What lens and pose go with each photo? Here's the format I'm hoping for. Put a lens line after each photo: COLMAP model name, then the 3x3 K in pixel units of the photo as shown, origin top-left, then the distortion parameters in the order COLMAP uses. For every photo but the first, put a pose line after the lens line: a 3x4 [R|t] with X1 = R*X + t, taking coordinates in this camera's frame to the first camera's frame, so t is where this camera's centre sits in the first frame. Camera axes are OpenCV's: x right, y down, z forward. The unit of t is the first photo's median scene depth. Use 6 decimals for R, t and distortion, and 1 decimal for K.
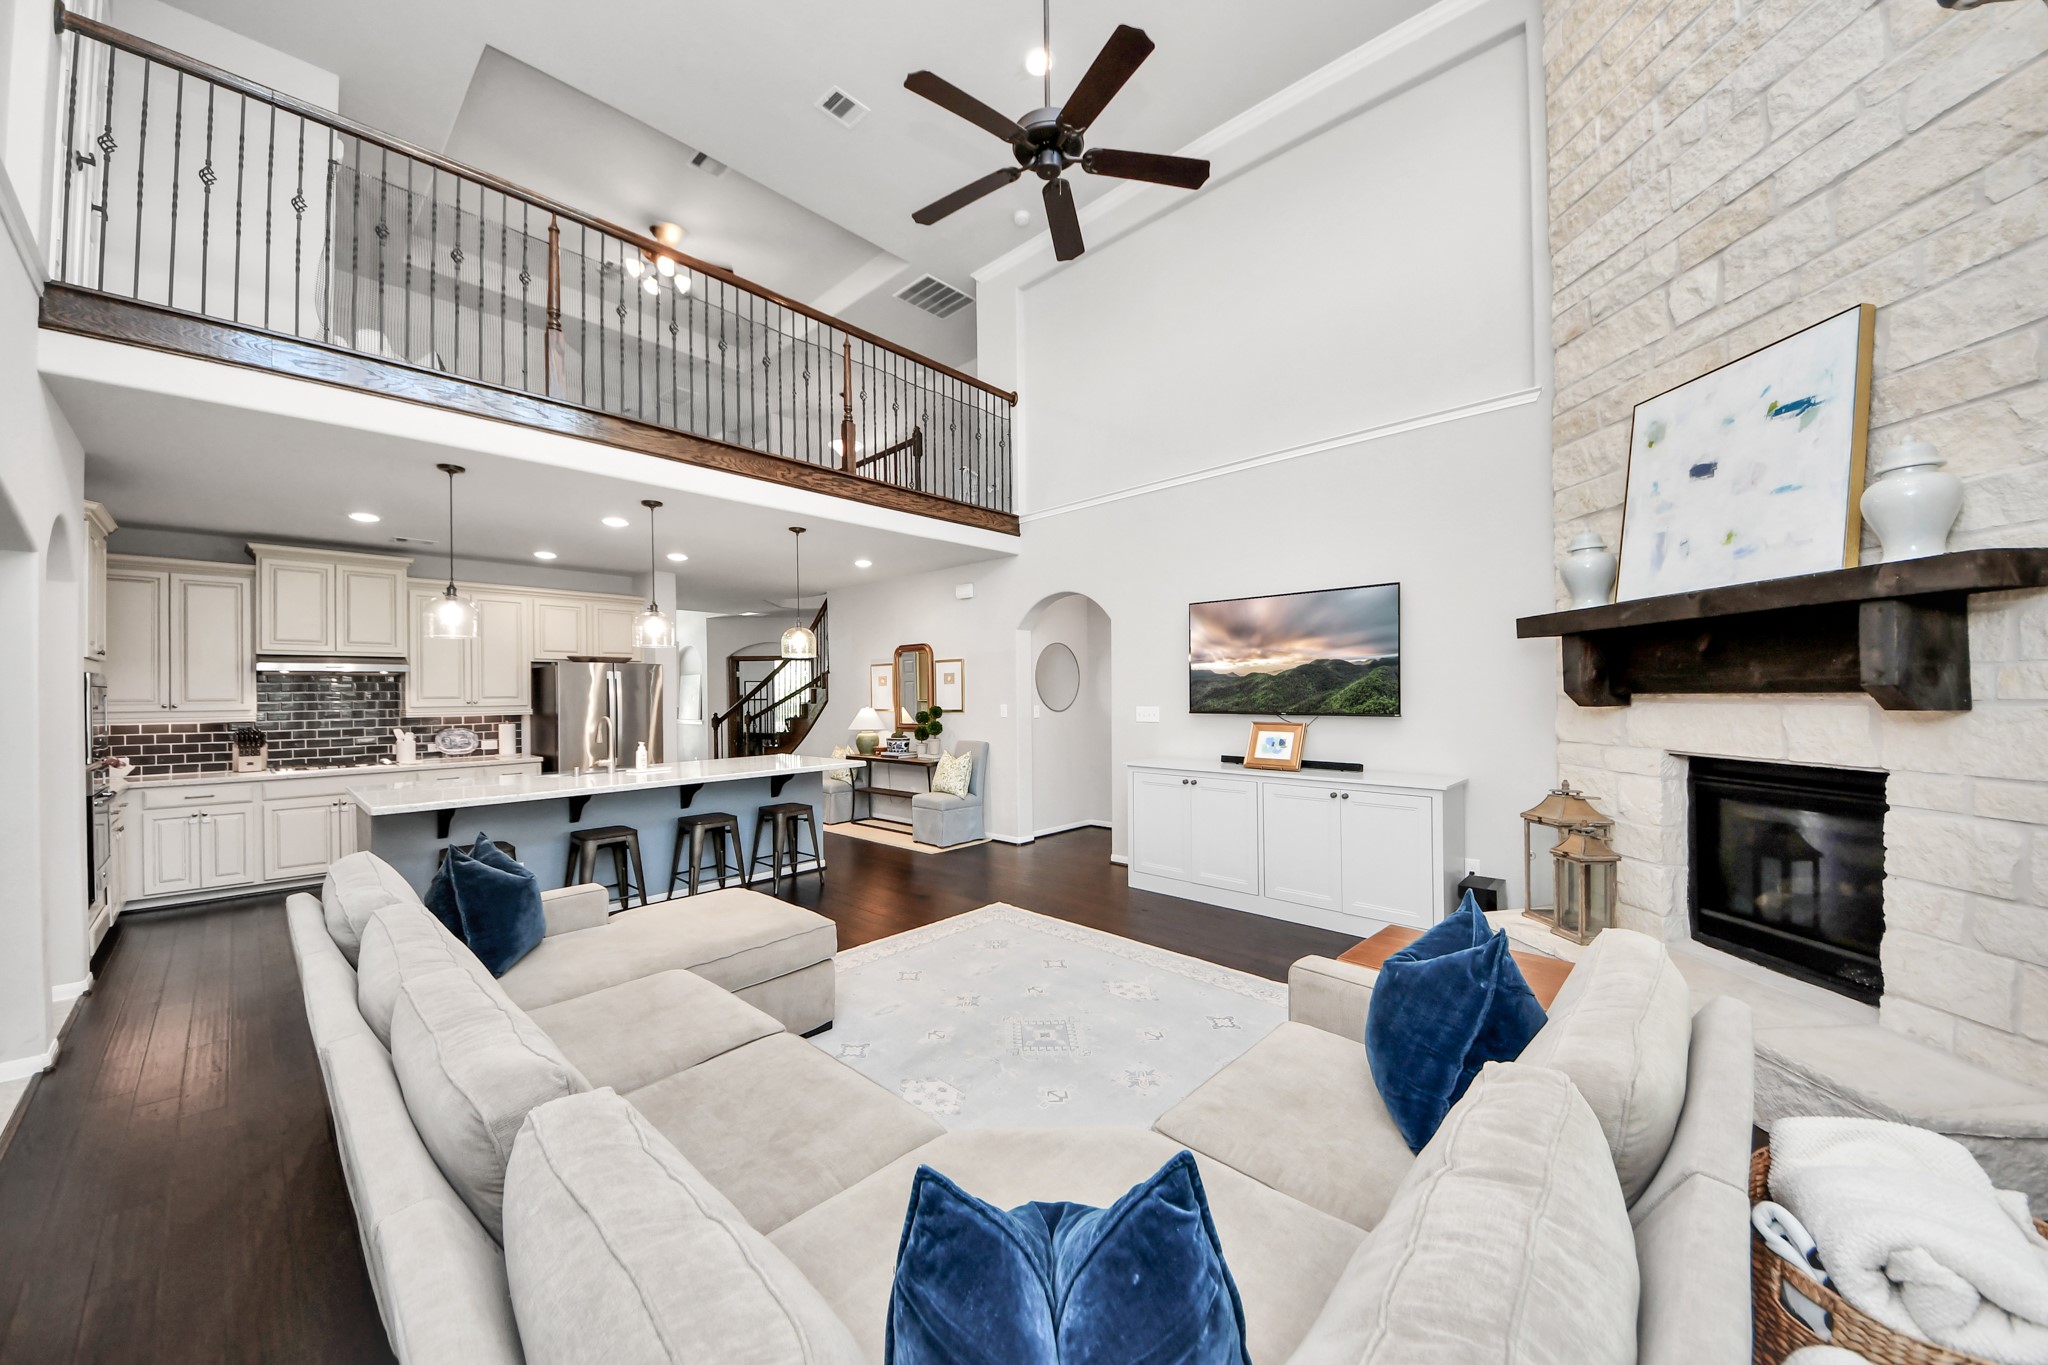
lens RADIAL K [[723.0, 0, 1023.7], [0, 723.0, 690.6], [0, 0, 1]] dist [0.043244, -0.028866]
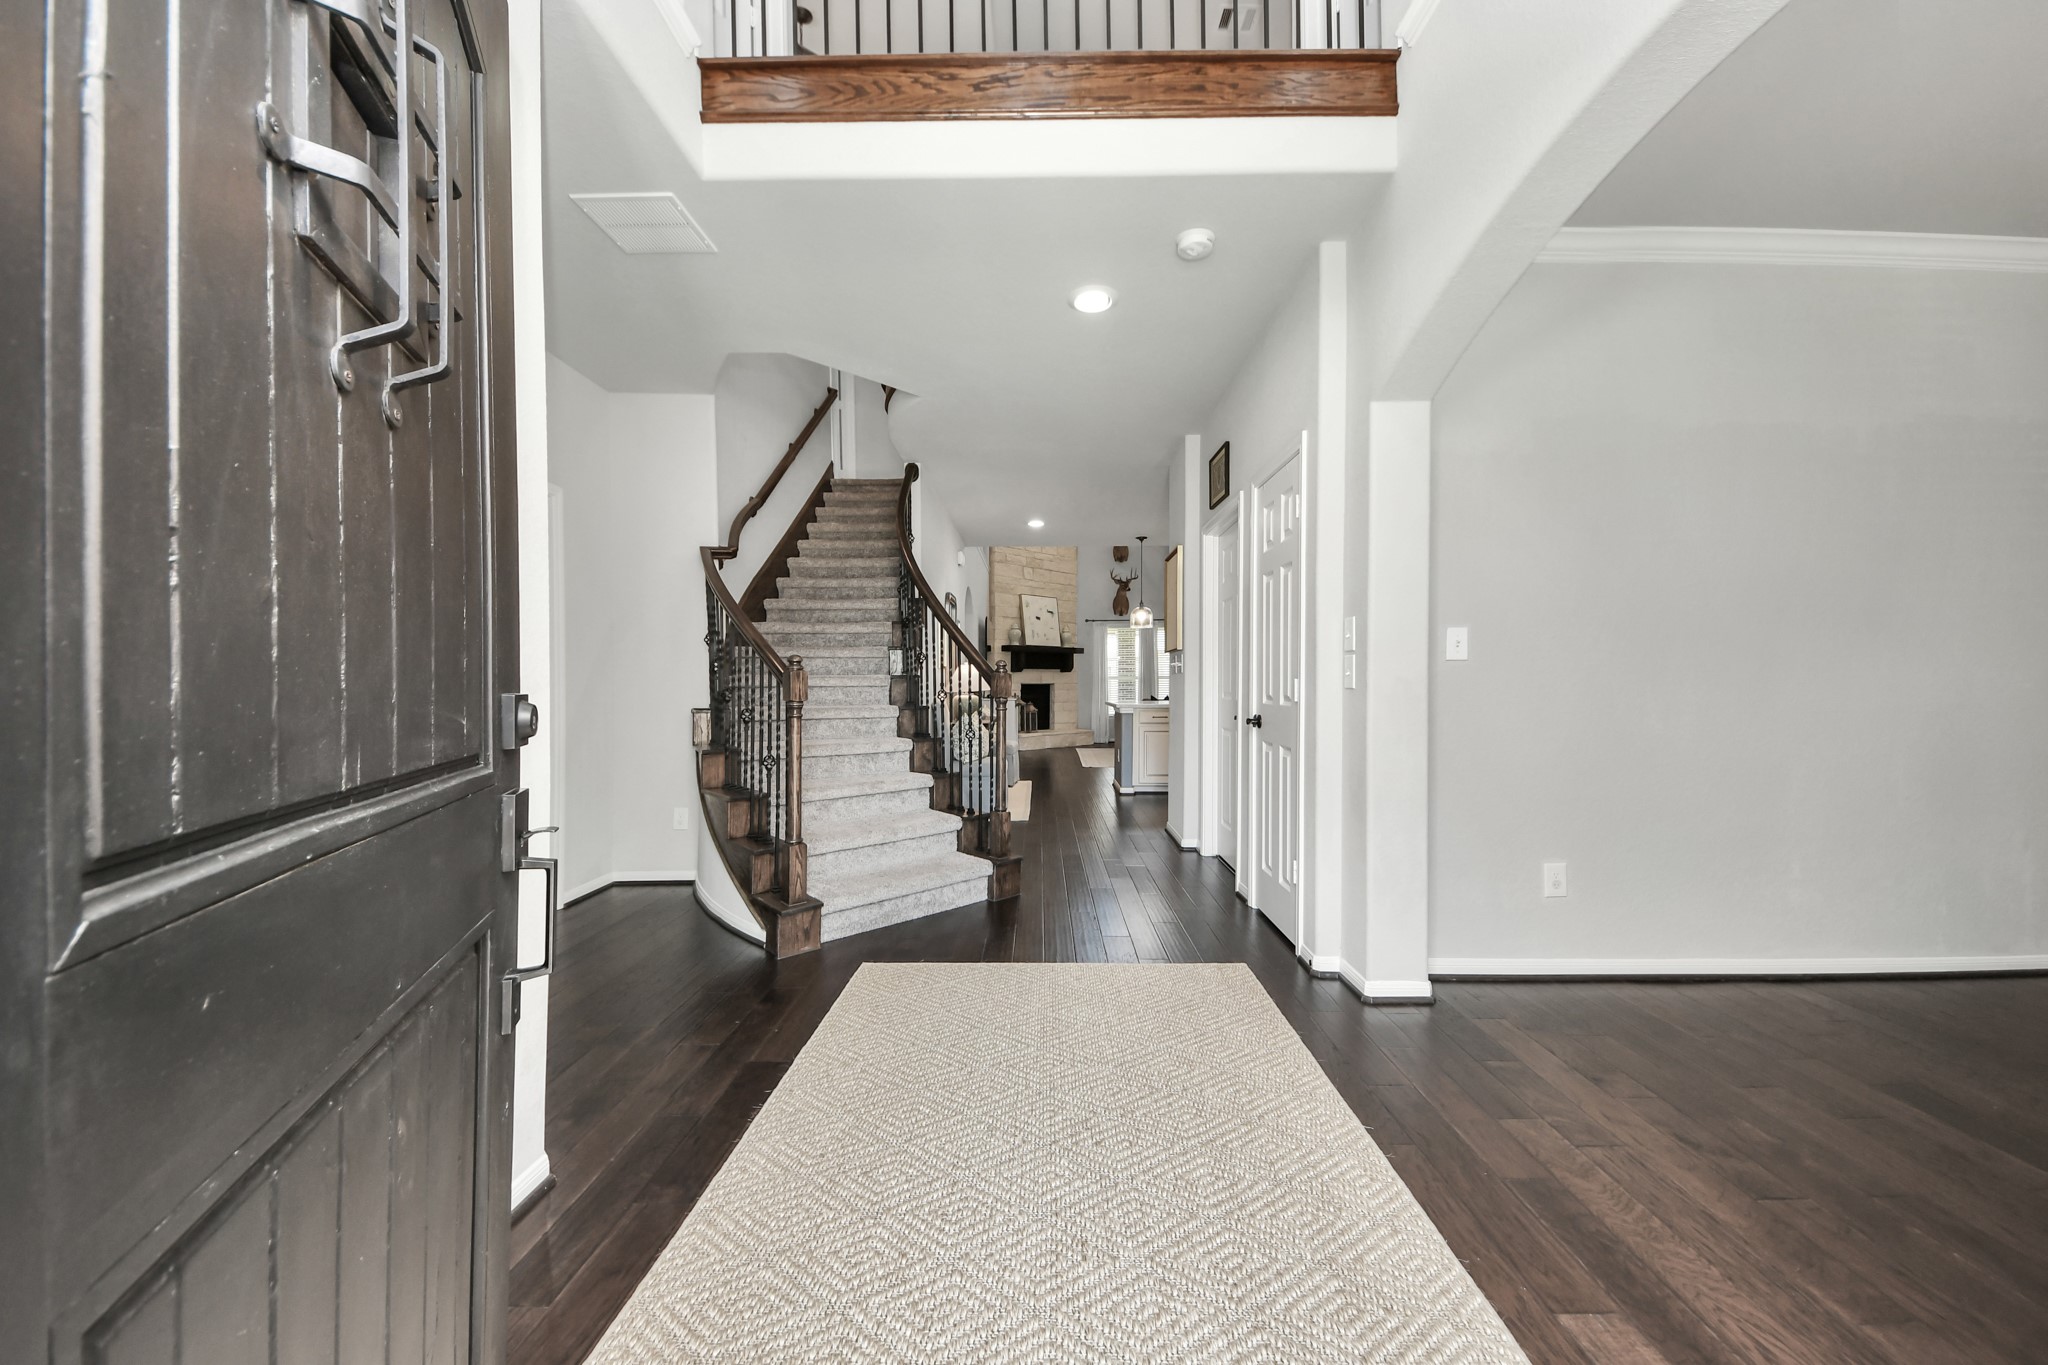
lens RADIAL K [[723.0, 0, 1023.7], [0, 723.0, 690.6], [0, 0, 1]] dist [0.043244, -0.028866]
pose [[-0.665520, 0.010954, 0.746300, -1.262969], [0.008989, 0.999937, -0.006661, 0.091074], [-0.746326, 0.002275, -0.665577, 2.216985]]
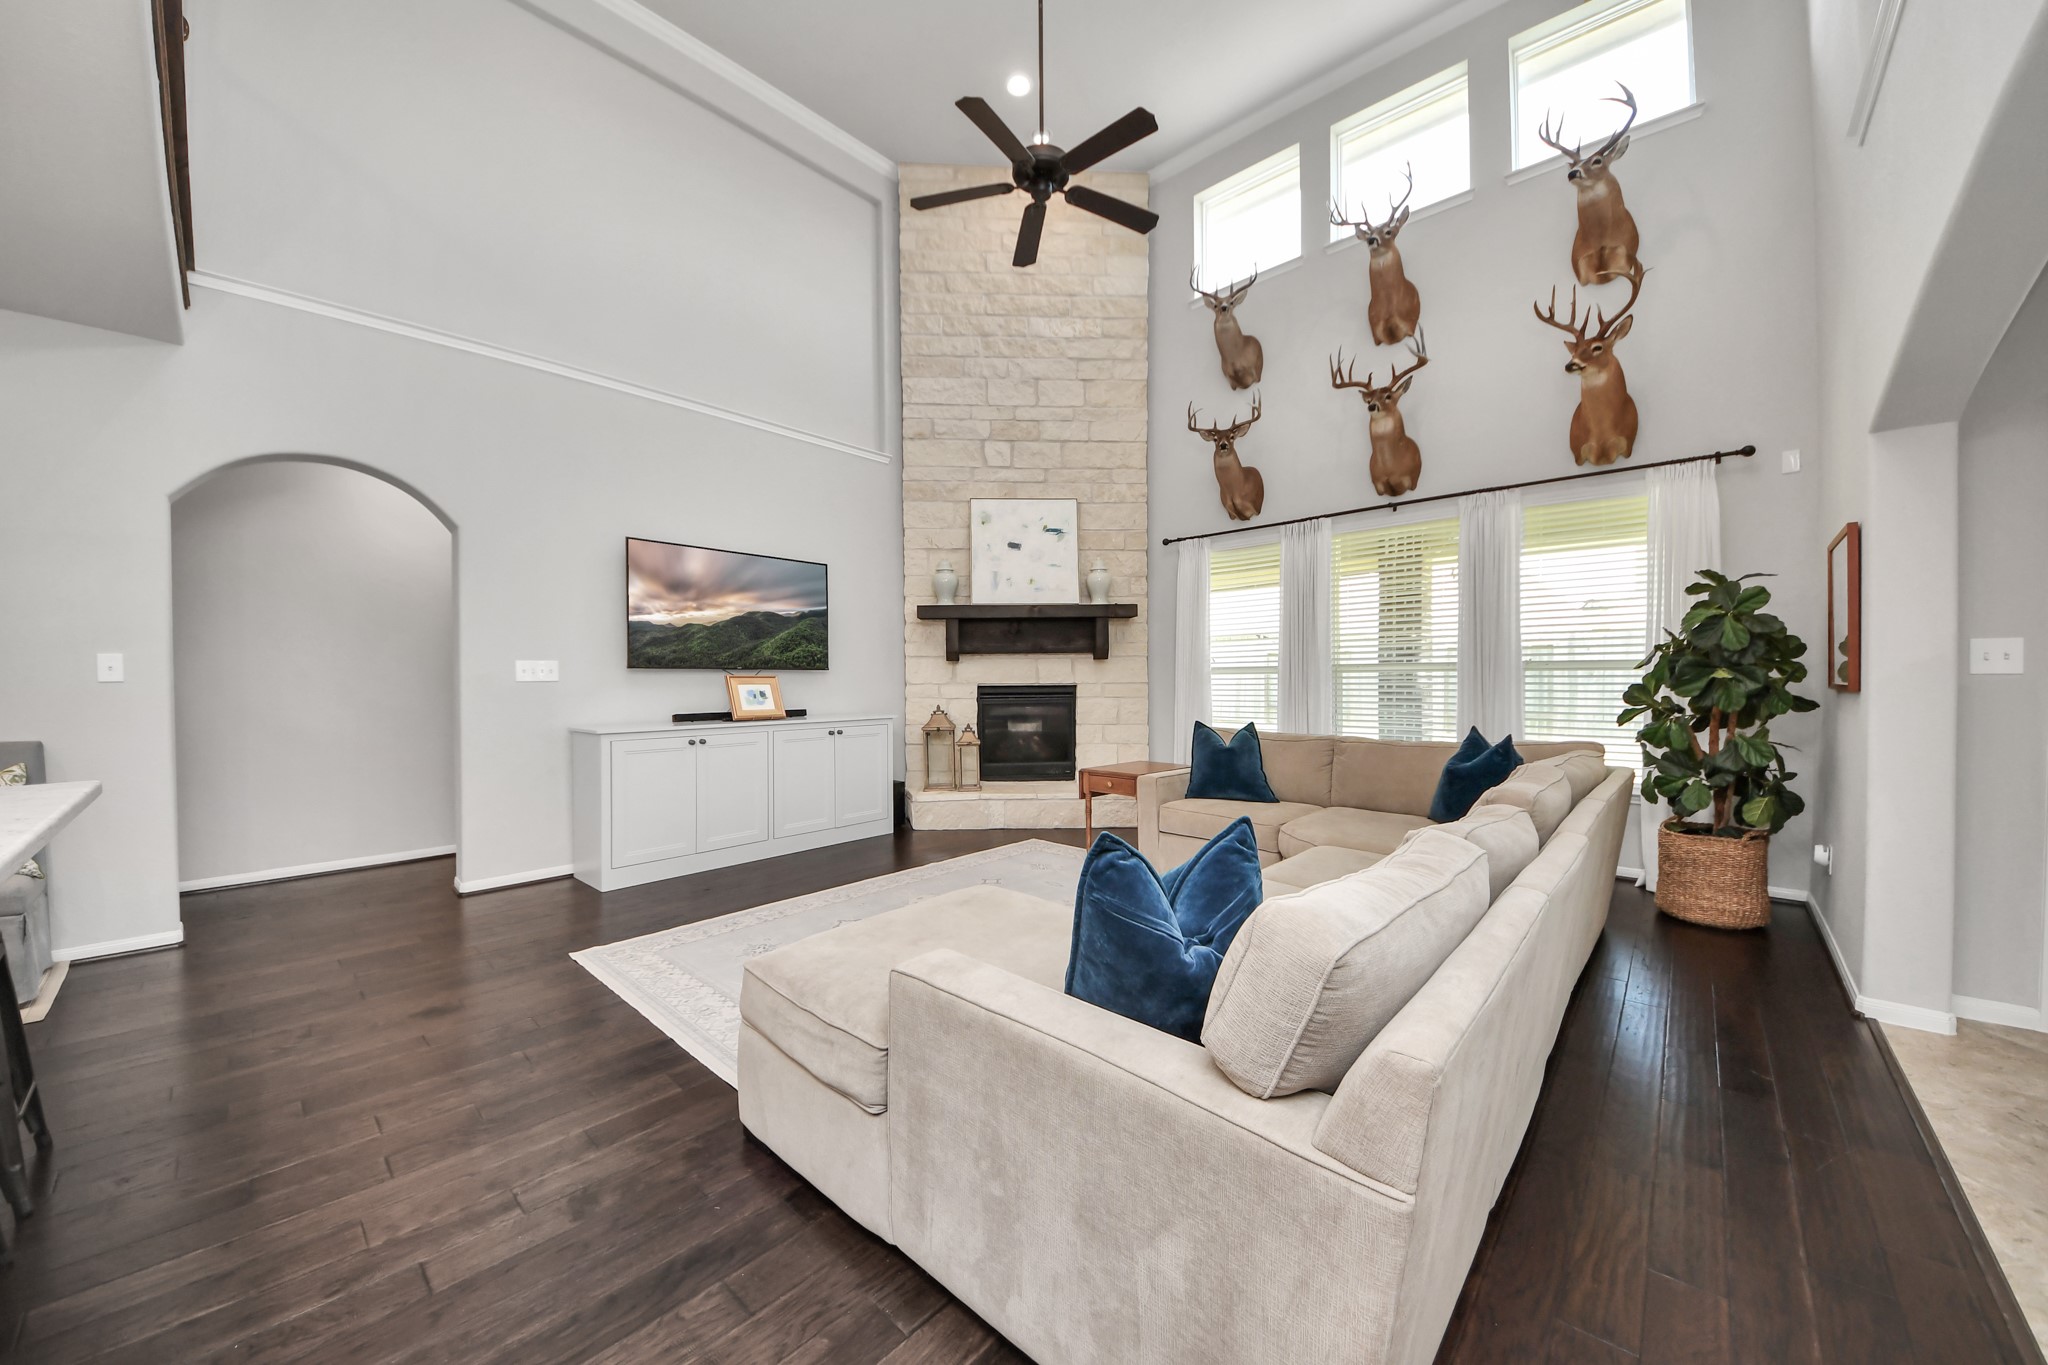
lens RADIAL K [[723.0, 0, 1023.7], [0, 723.0, 690.6], [0, 0, 1]] dist [0.043244, -0.028866]
pose [[-0.011945, -0.009051, 0.999888, -0.630515], [0.002368, 0.999956, 0.009080, 0.050733], [-0.999926, 0.002477, -0.011923, 0.559329]]
